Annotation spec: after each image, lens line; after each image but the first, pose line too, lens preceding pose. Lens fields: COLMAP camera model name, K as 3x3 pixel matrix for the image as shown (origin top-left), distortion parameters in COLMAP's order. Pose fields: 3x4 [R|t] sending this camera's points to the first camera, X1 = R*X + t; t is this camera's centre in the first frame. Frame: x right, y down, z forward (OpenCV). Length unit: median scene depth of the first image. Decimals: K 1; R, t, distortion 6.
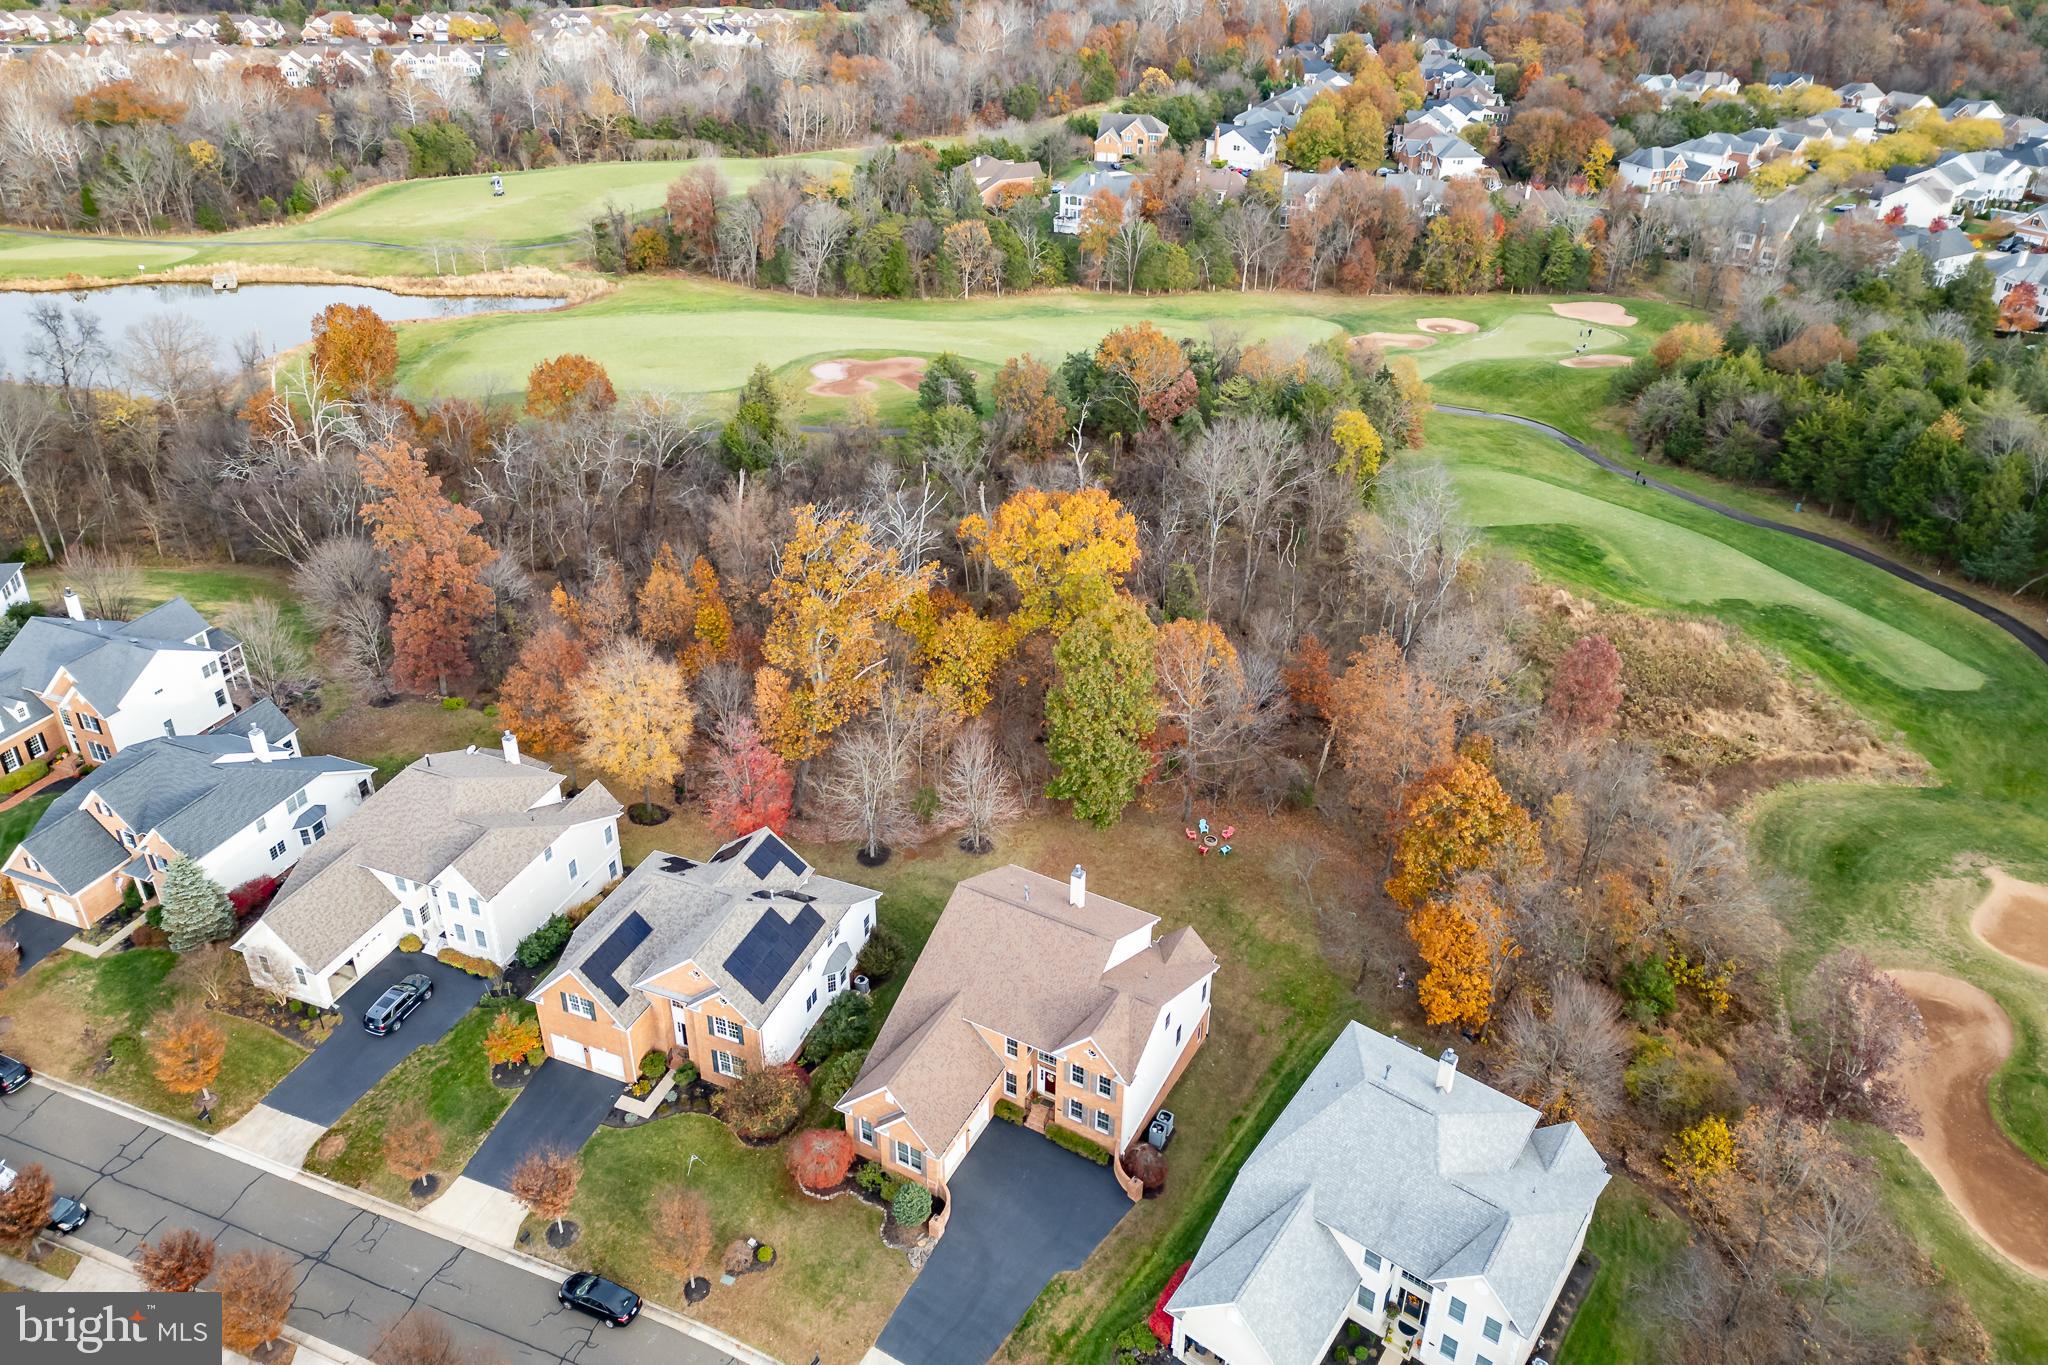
lens RADIAL K [[1470.5, 0, 1052.5], [0, 1470.5, 579.5], [0, 0, 1]] dist [0.041433, -0.024903]
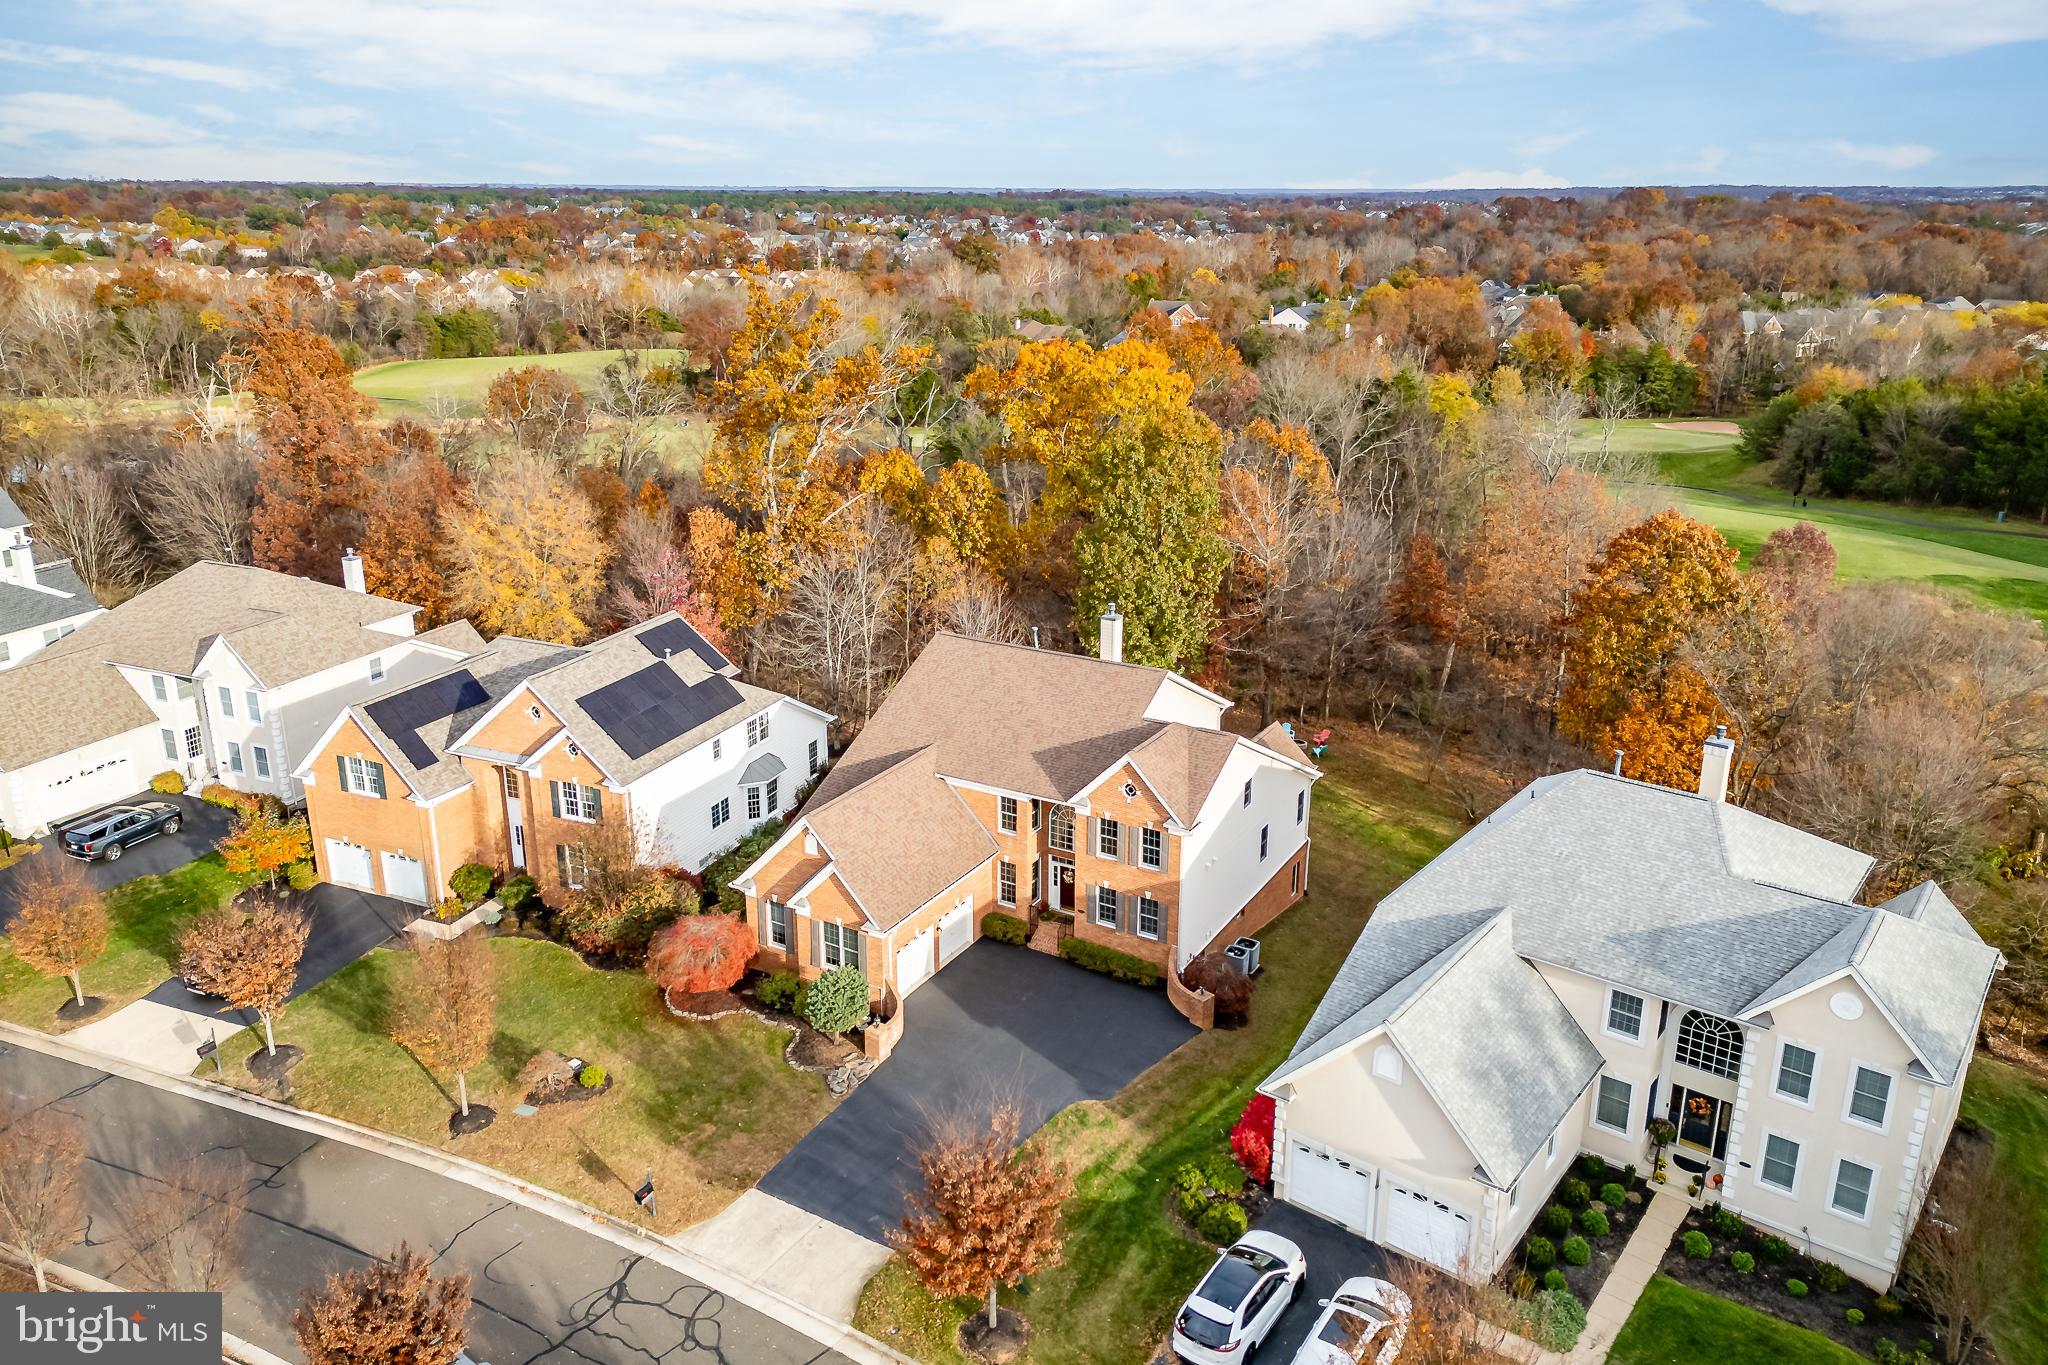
lens RADIAL K [[1483.2, 0, 1052.0], [0, 1483.2, 691.9], [0, 0, 1]] dist [0.061363, -0.050696]
pose [[0.999391, -0.001501, -0.034861, 0.012804], [-0.004155, 0.986846, -0.161609, 0.329622], [0.034646, 0.161655, 0.986239, 0.312327]]
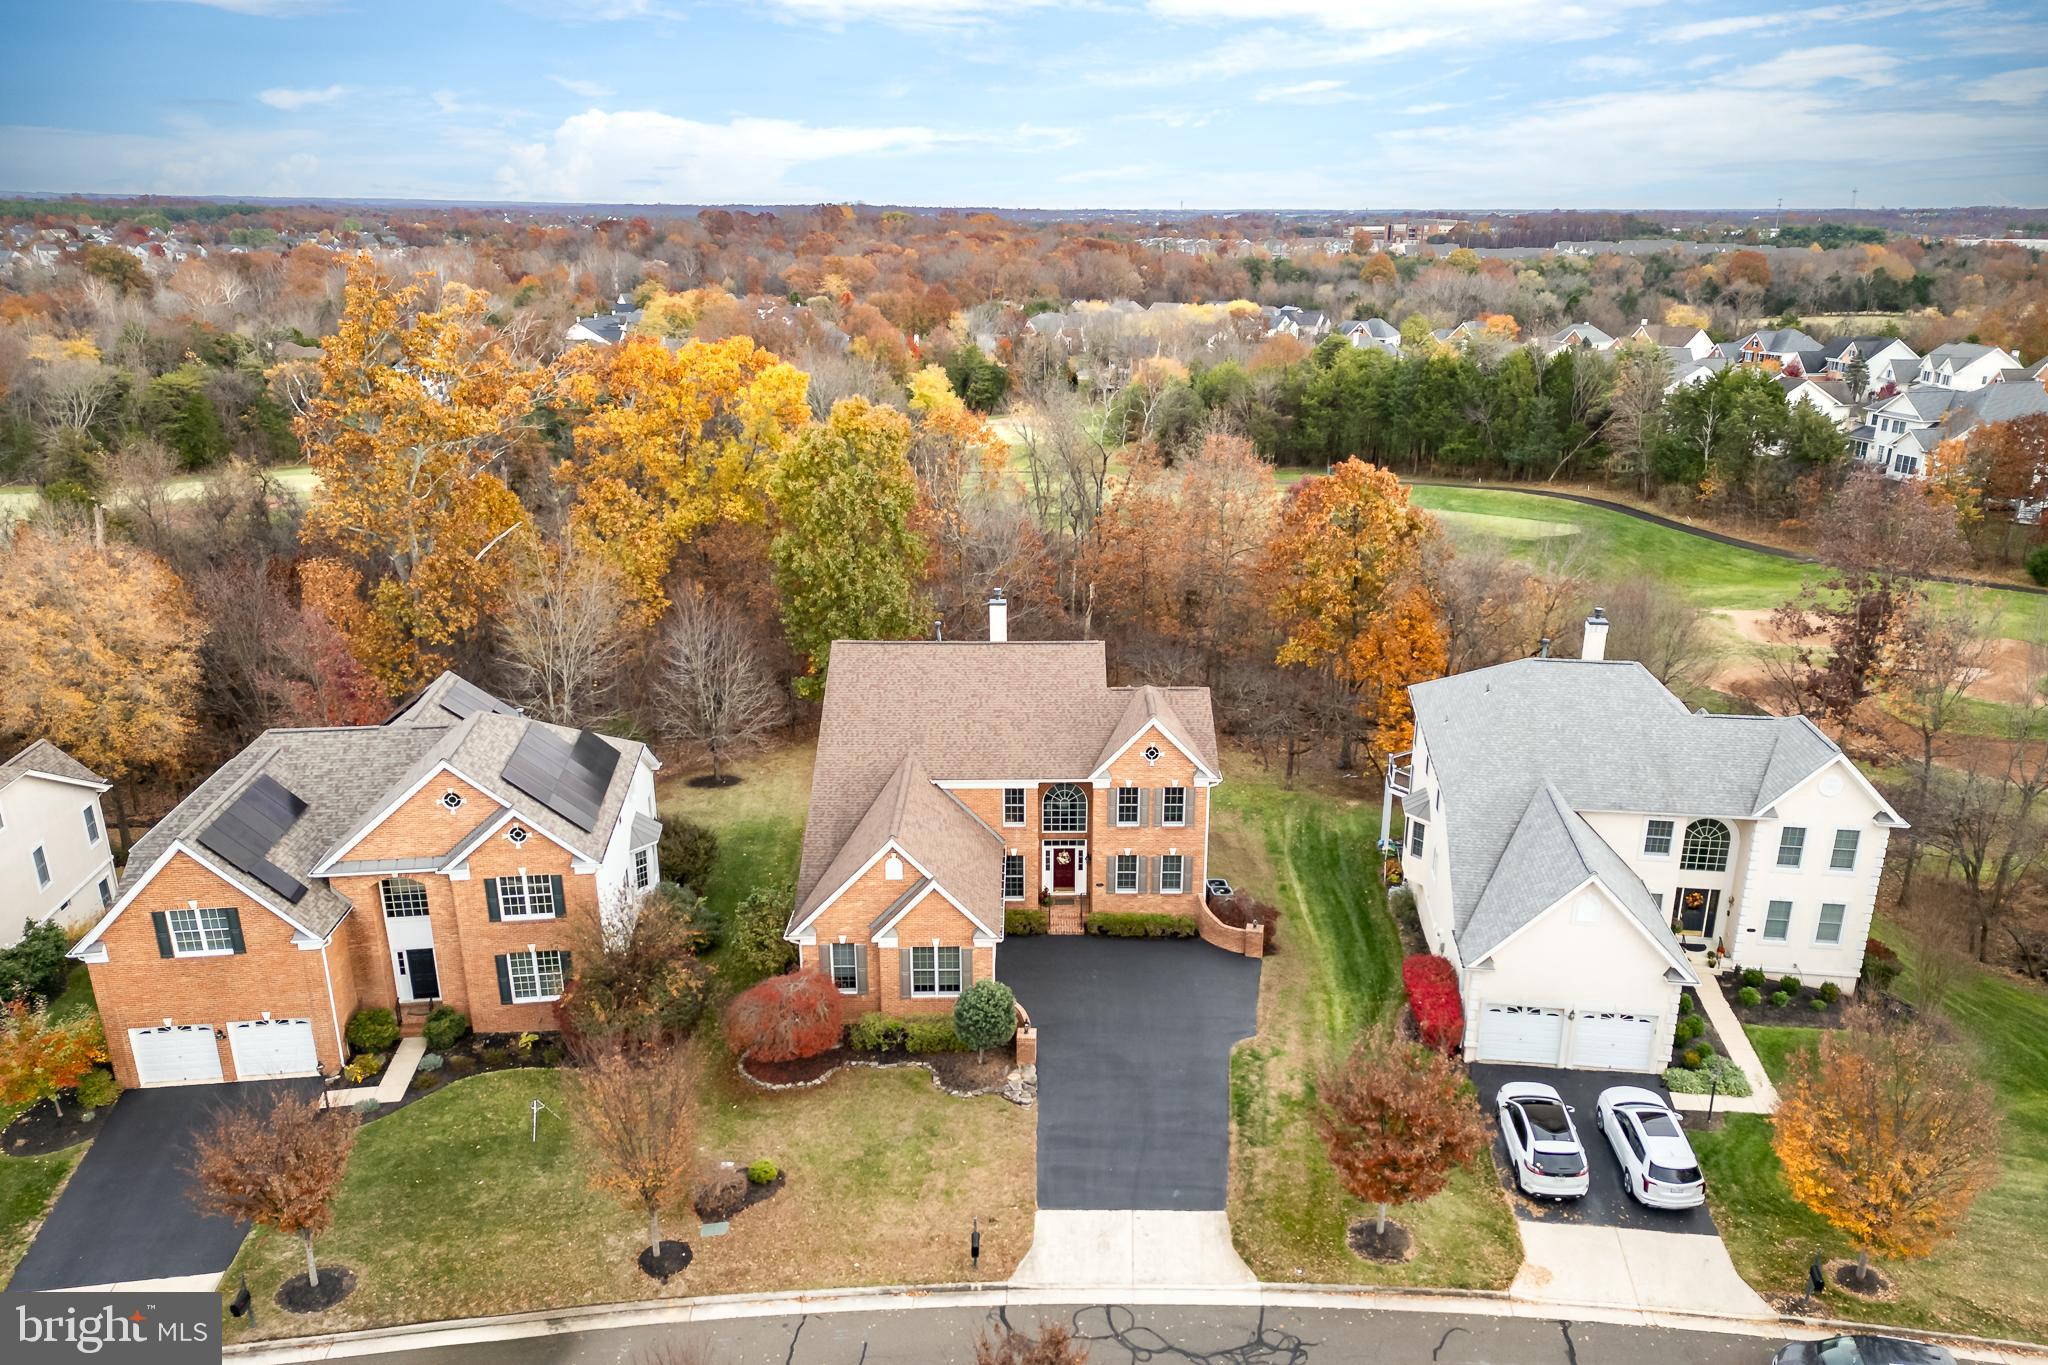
lens RADIAL K [[1483.2, 0, 1087.5], [0, 1483.2, 741.3], [0, 0, 1]] dist [0.061363, -0.050696]
pose [[0.868625, -0.173929, 0.463939, -0.261580], [0.236775, 0.968239, -0.080321, 0.311590], [-0.435233, 0.179618, 0.882218, 0.370026]]
